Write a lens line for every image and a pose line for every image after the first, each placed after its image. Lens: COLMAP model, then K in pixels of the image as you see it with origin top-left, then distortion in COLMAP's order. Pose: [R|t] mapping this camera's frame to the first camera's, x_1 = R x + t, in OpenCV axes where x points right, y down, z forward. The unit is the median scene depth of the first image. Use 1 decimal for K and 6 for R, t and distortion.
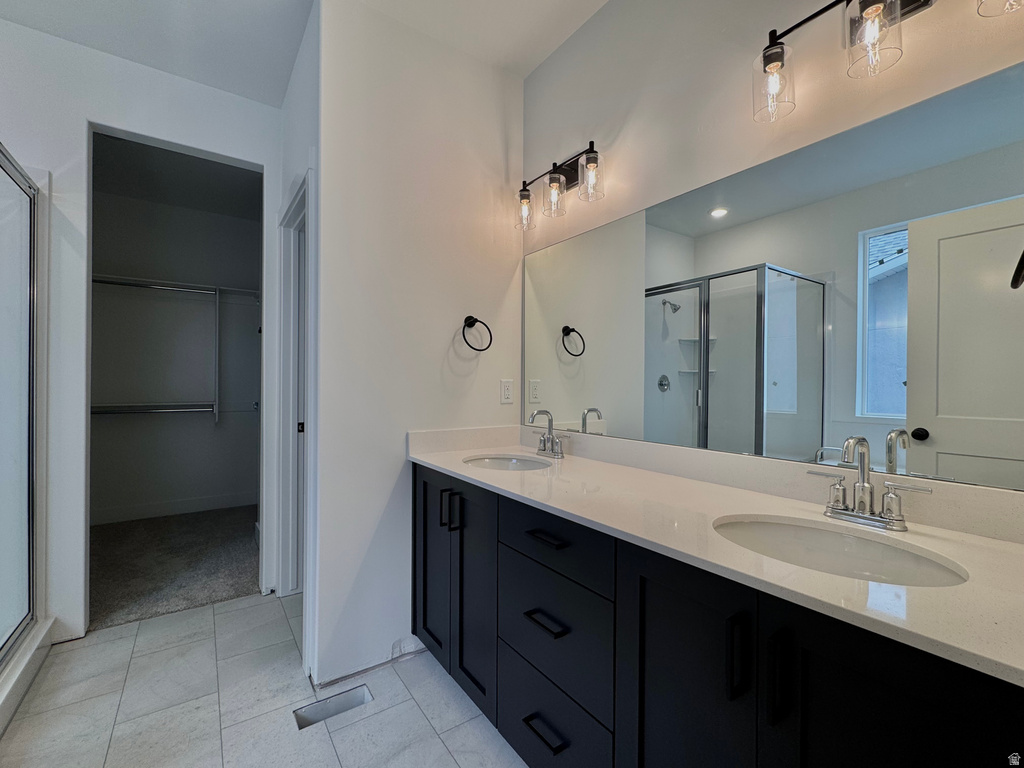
lens RADIAL K [[452.6, 0, 512.0], [0, 452.6, 384.0], [0, 0, 1]] dist [-0.000981, 0.000346]
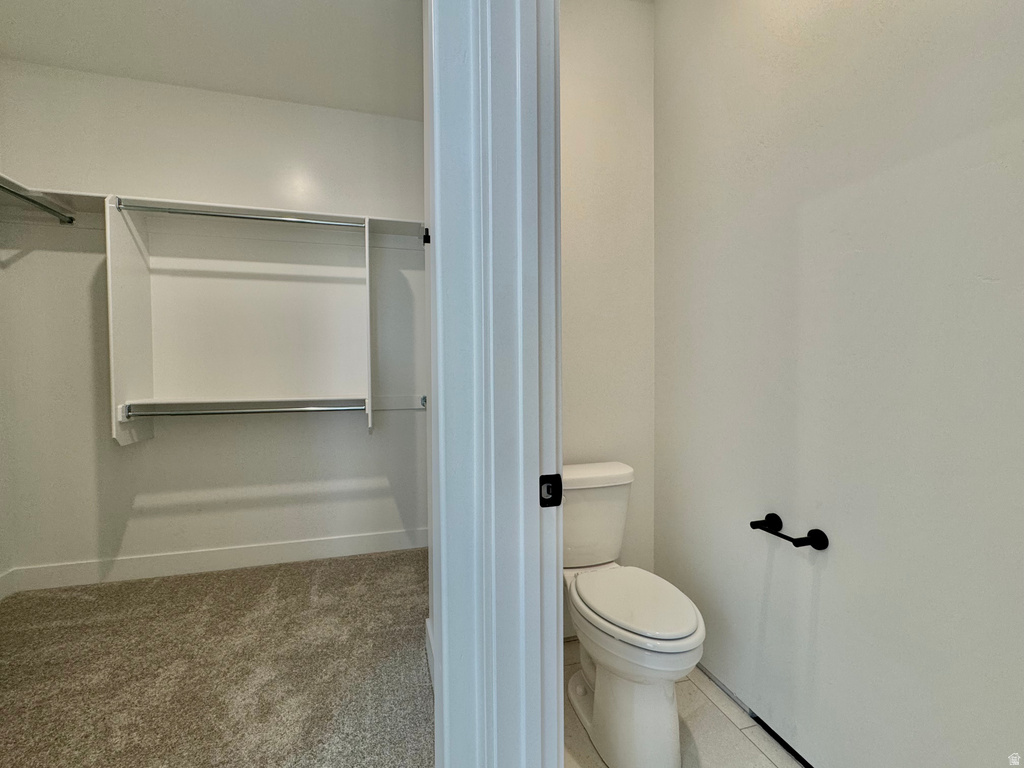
lens RADIAL K [[452.6, 0, 512.0], [0, 452.6, 384.0], [0, 0, 1]] dist [-0.000981, 0.000346]
pose [[0.946059, -0.005140, -0.323955, -0.261097], [0.013965, 0.999592, 0.024922, 0.010574], [0.323694, -0.028102, 0.945744, 0.470515]]
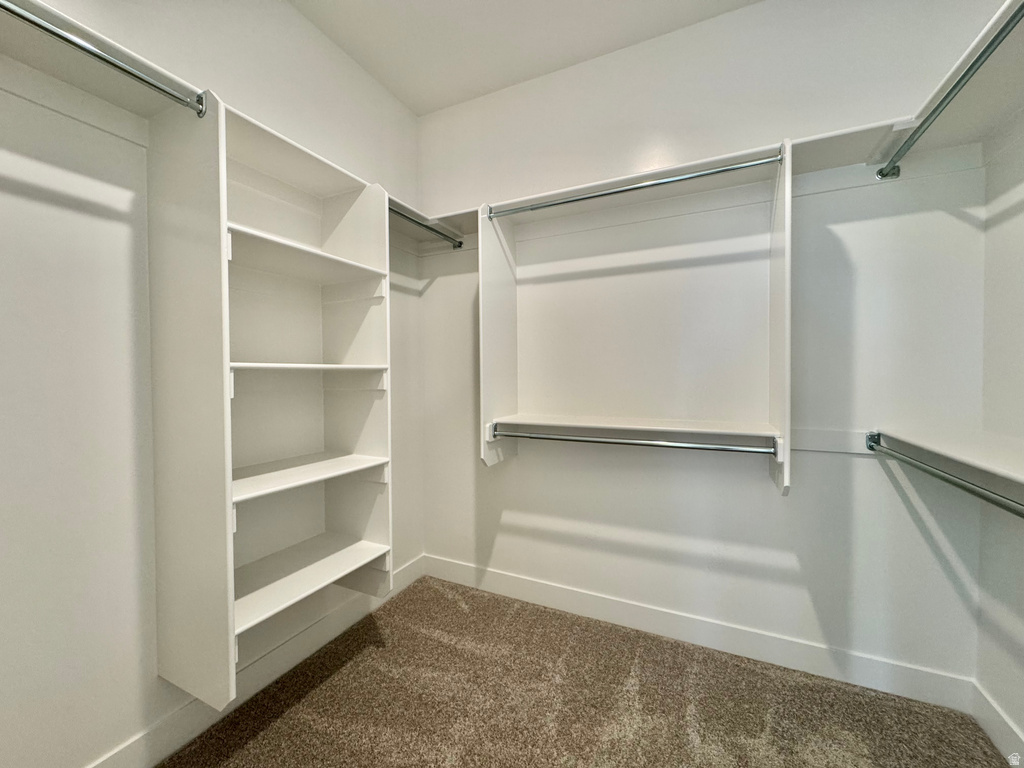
lens RADIAL K [[410.6, 0, 512.0], [0, 410.6, 384.0], [0, 0, 1]] dist [-0.016442, -0.000117]
pose [[0.498548, 0.010110, -0.866803, -0.472347], [0.012303, 0.999749, 0.018737, -0.012332], [0.866775, -0.020005, 0.498299, 0.629698]]
